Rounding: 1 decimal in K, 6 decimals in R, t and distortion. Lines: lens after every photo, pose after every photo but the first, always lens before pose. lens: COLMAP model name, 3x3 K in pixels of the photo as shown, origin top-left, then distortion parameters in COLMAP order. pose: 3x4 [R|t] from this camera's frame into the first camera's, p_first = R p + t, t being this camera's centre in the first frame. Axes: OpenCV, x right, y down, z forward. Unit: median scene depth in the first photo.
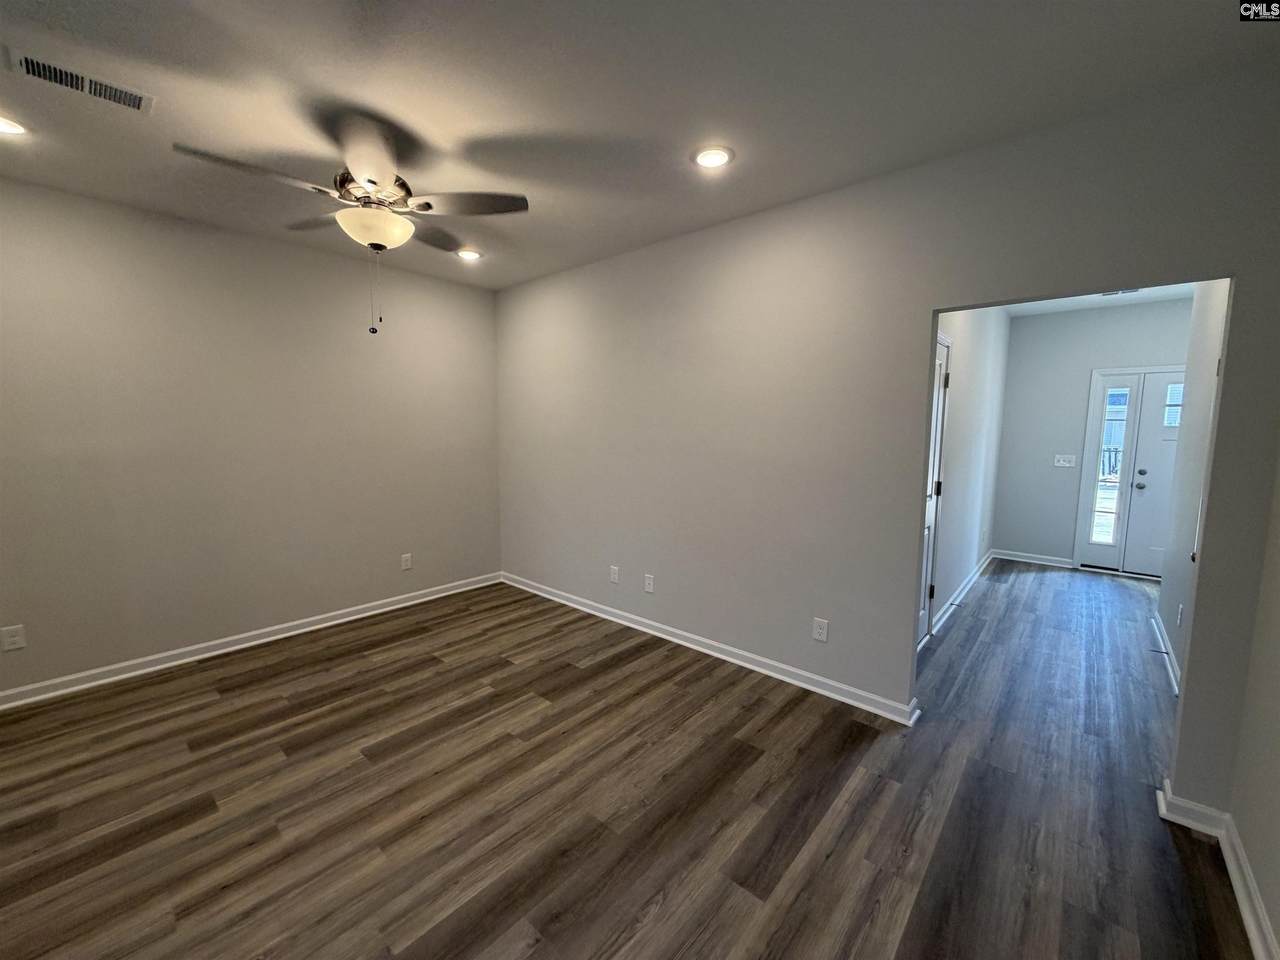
lens RADIAL K [[510.1, 0, 637.6], [0, 510.1, 482.6], [0, 0, 1]] dist [-0.002476, 0.000286]
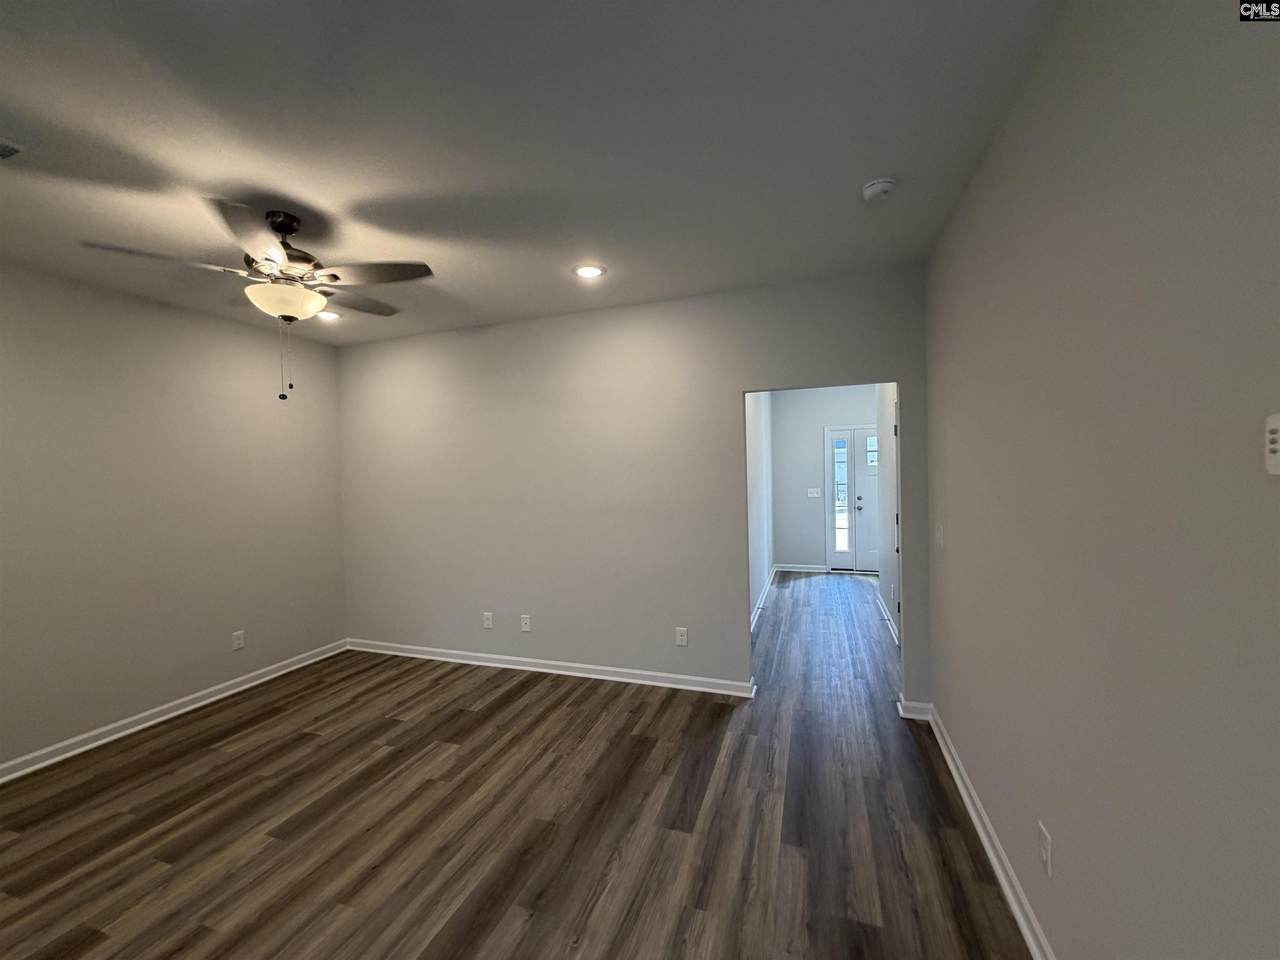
lens RADIAL K [[510.1, 0, 642.2], [0, 510.1, 477.5], [0, 0, 1]] dist [-0.002476, 0.000286]
pose [[0.923629, -0.034389, 0.381743, -0.218463], [0.072841, 0.993565, -0.086734, 0.005121], [-0.376304, 0.107917, 0.920190, -0.172908]]
